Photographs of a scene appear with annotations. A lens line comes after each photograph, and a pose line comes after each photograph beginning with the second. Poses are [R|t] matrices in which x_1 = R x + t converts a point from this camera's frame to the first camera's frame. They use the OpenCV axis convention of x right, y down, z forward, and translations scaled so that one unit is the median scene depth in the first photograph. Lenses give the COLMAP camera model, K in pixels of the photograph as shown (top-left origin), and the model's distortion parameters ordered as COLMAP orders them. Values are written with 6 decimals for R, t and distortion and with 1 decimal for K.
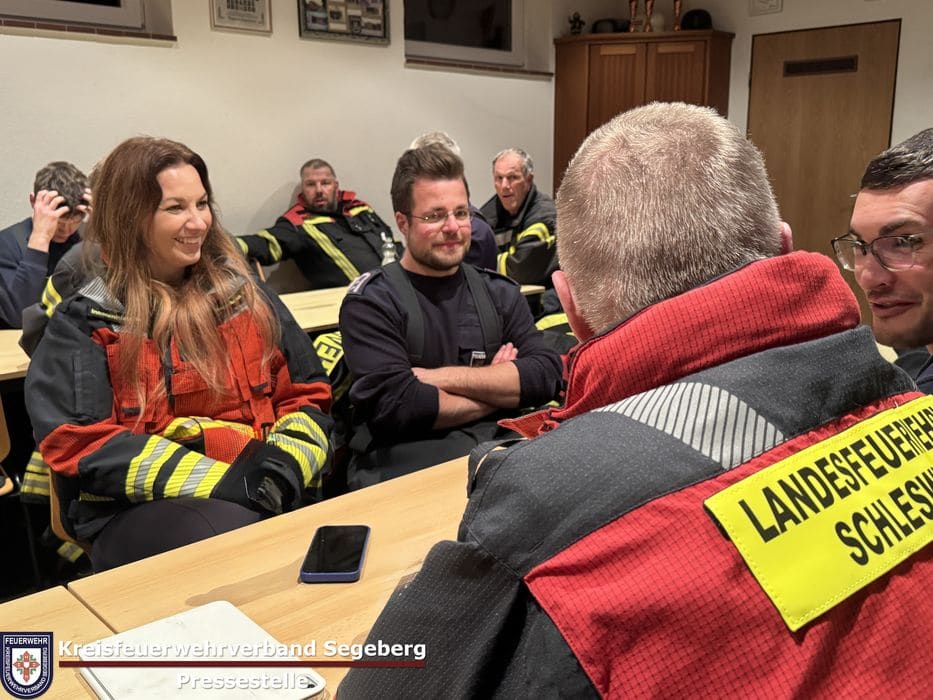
lens RADIAL K [[861.4, 0, 469.7], [0, 861.4, 352.1], [0, 0, 1]] dist [-0.009785, 0.000000]
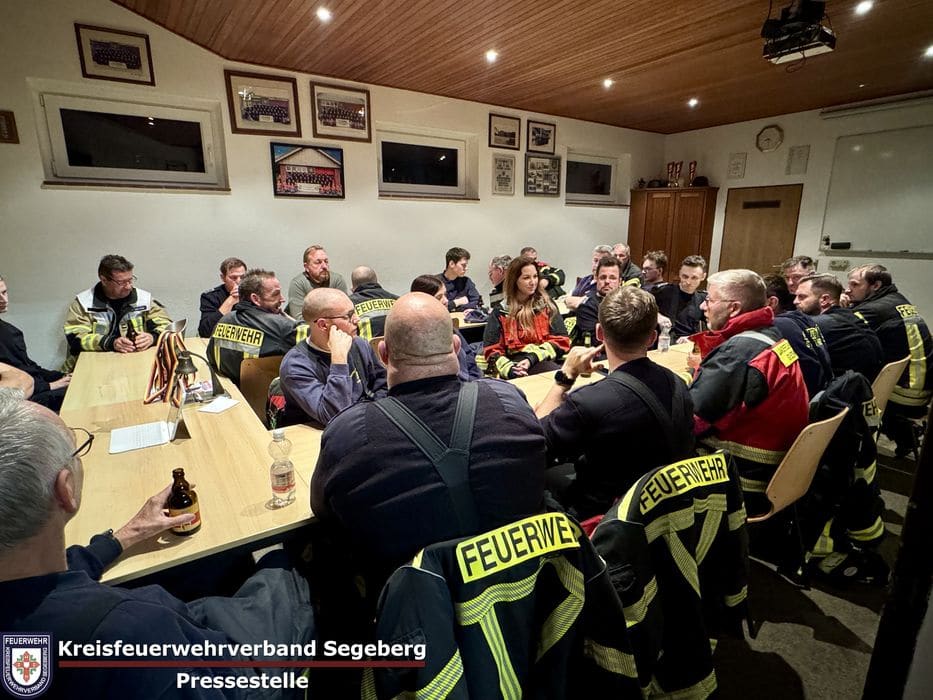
lens RADIAL K [[491.1, 0, 469.7], [0, 491.1, 344.8], [0, 0, 1]] dist [0.025845, -0.001187]
pose [[0.988305, 0.041579, -0.146714, -0.124701], [-0.038422, 0.998966, 0.024286, 0.017921], [0.147572, -0.018365, 0.988881, -0.365630]]
